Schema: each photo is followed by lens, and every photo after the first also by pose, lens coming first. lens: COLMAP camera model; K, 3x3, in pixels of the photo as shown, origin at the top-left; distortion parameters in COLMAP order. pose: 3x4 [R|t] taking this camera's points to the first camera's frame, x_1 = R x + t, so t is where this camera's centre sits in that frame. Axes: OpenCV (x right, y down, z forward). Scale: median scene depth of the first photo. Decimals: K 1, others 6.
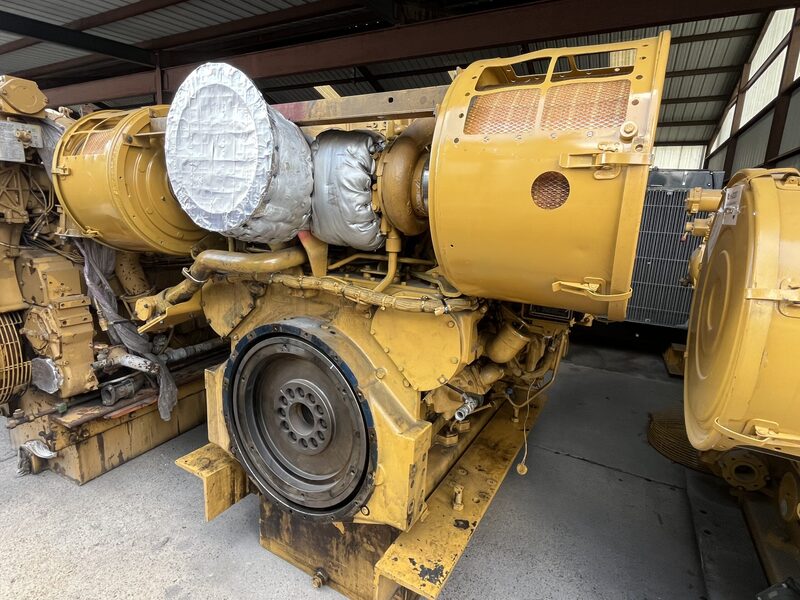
lens RADIAL K [[427.4, 0, 400.4], [0, 427.4, 301.5], [0, 0, 1]] dist [0.004655, 0.000621]
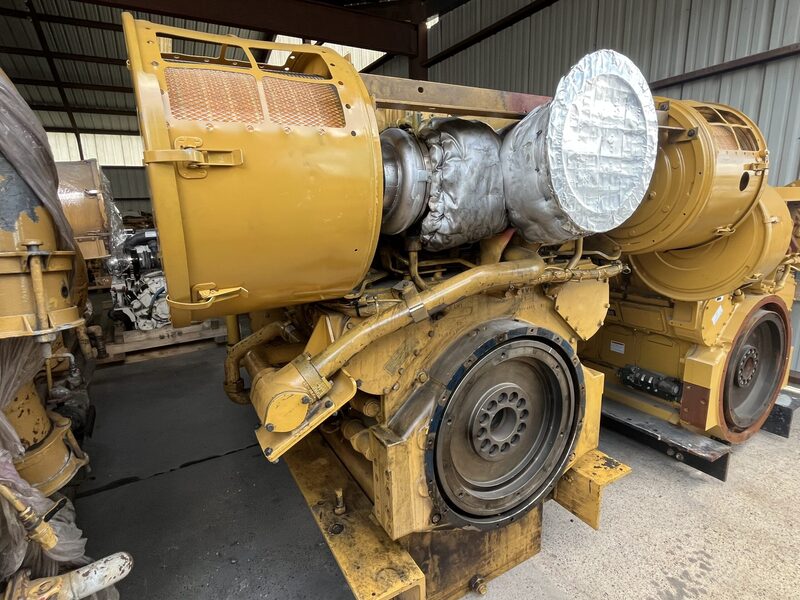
lens RADIAL K [[427.4, 0, 399.5], [0, 427.4, 303.3], [0, 0, 1]] dist [0.004655, 0.000621]
pose [[0.502932, -0.249534, 0.827522, -1.120568], [0.229672, 0.961581, 0.150374, -0.194558], [-0.833253, 0.114431, 0.540921, 0.665071]]
